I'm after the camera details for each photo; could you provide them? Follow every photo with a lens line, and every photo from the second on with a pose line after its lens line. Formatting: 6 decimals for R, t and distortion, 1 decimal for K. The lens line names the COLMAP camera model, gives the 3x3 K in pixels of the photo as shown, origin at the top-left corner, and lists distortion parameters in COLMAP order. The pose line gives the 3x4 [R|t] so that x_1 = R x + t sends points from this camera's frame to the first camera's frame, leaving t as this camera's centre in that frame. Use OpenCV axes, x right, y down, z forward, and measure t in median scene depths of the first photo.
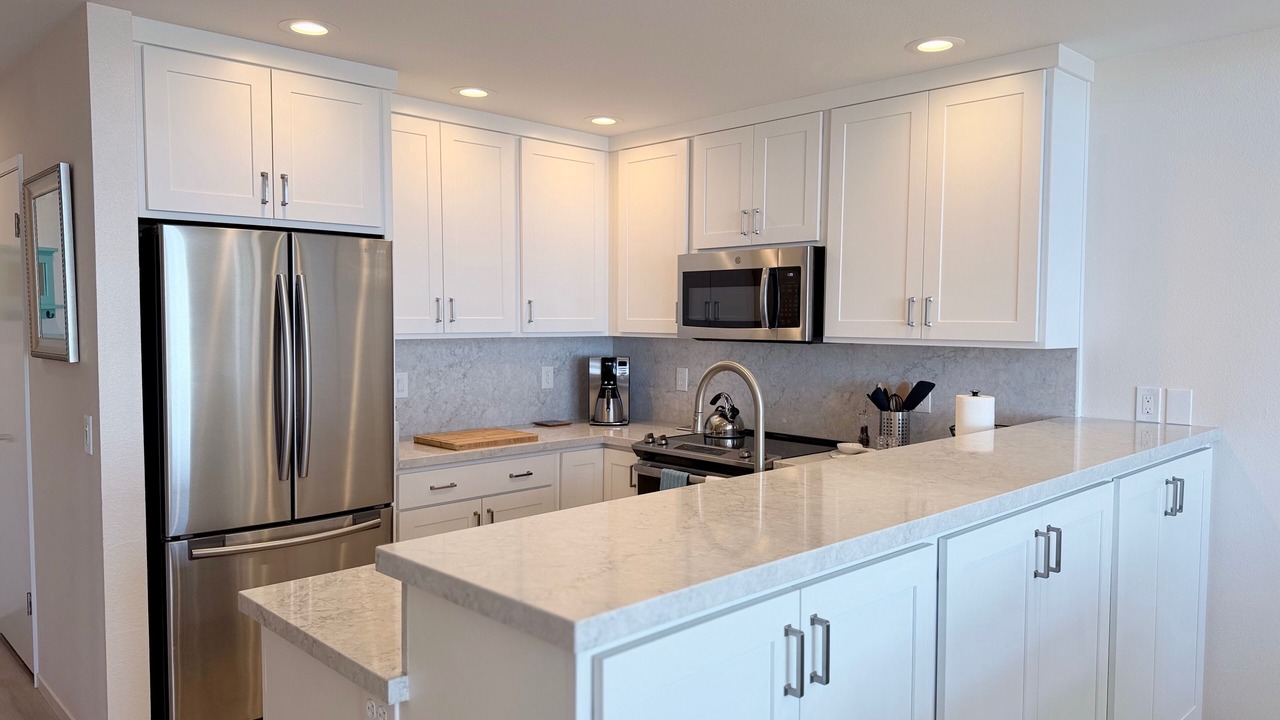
lens RADIAL K [[835.3, 0, 648.2], [0, 835.3, 363.6], [0, 0, 1]] dist [0.009450, 0.000202]
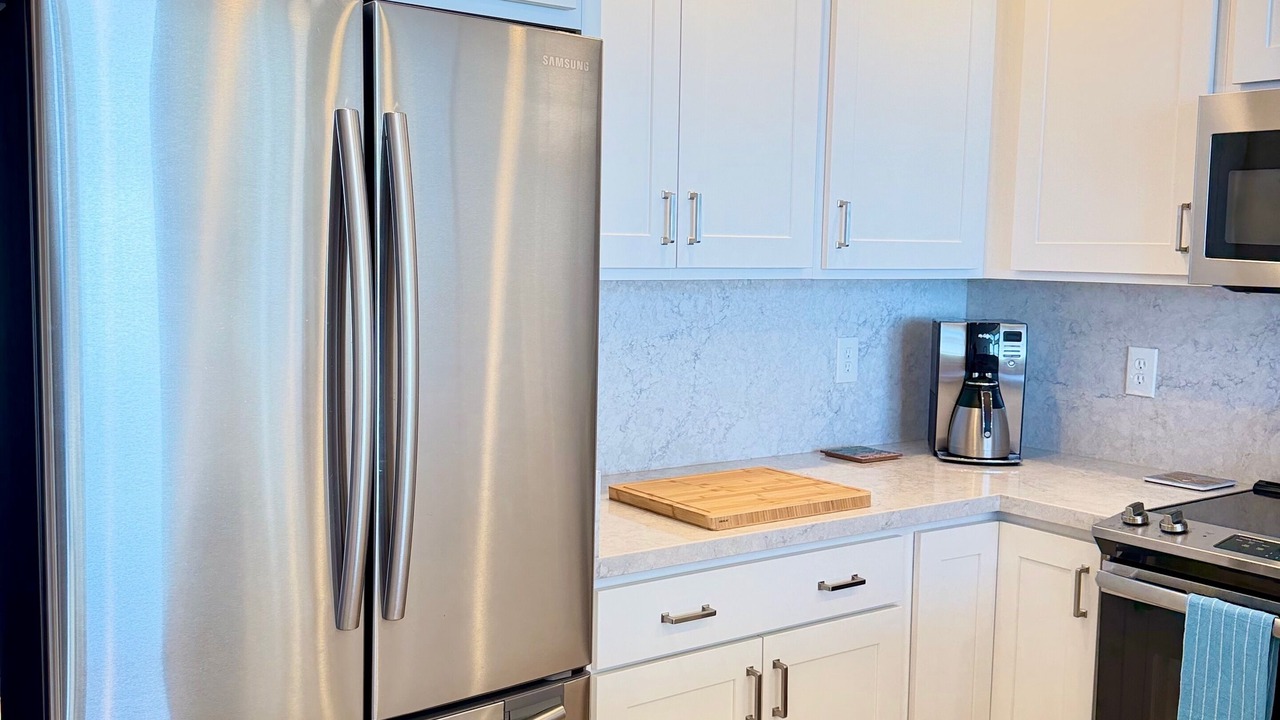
lens RADIAL K [[1183.1, 0, 635.1], [0, 1183.1, 361.6], [0, 0, 1]] dist [0.064113, 0.000000]
pose [[0.984644, 0.026108, -0.172613, -0.141887], [-0.019502, 0.999015, 0.039857, -0.009741], [0.173483, -0.035878, 0.984183, 0.323012]]
